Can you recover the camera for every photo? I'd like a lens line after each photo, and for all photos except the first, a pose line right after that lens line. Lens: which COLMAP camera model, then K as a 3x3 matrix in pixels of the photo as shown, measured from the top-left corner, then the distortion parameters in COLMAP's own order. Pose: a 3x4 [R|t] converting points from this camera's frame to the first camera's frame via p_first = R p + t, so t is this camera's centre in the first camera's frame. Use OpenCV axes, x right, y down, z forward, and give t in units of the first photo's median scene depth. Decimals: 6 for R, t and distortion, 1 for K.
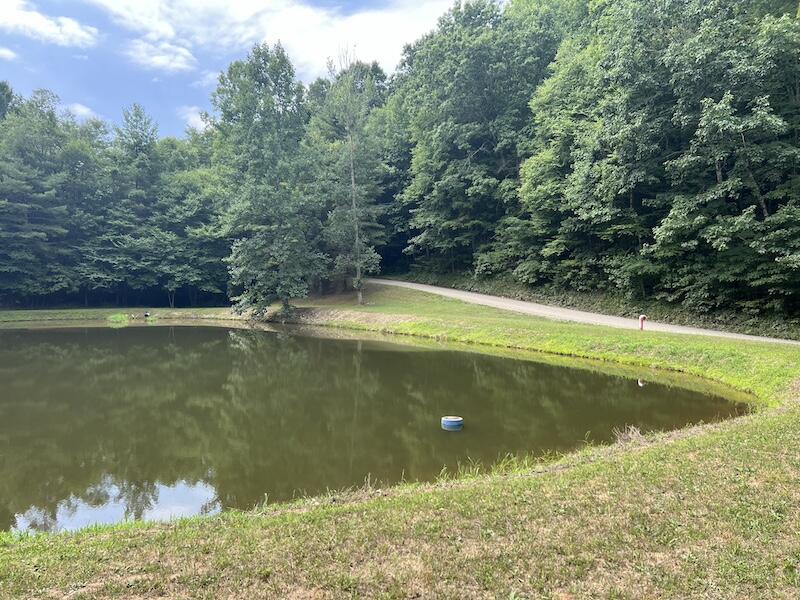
lens RADIAL K [[604.2, 0, 402.1], [0, 604.2, 302.3], [0, 0, 1]] dist [0.111176, -0.189915]
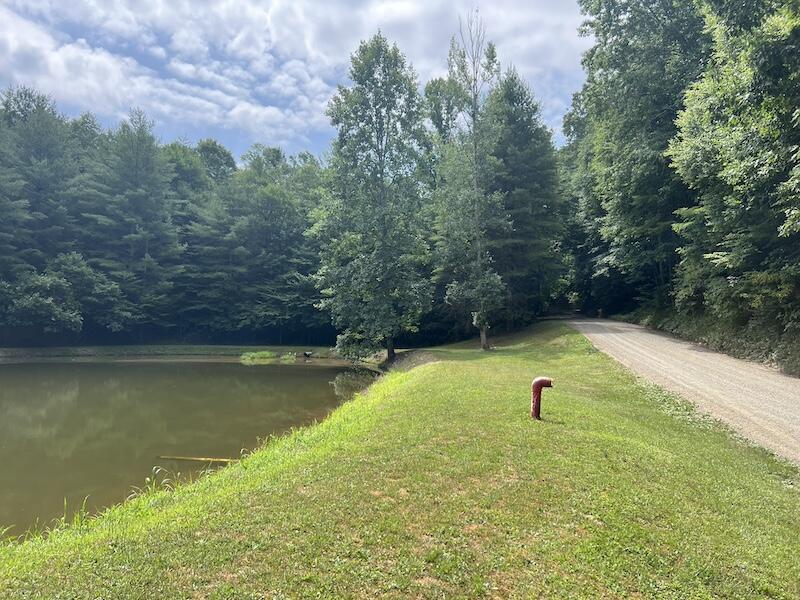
lens RADIAL K [[604.2, 0, 402.1], [0, 604.2, 302.3], [0, 0, 1]] dist [0.111176, -0.189915]
pose [[0.801504, -0.017796, -0.597725, 0.306698], [-0.030528, 0.997036, -0.070621, 0.003400], [0.597210, 0.074850, 0.798585, 0.357936]]
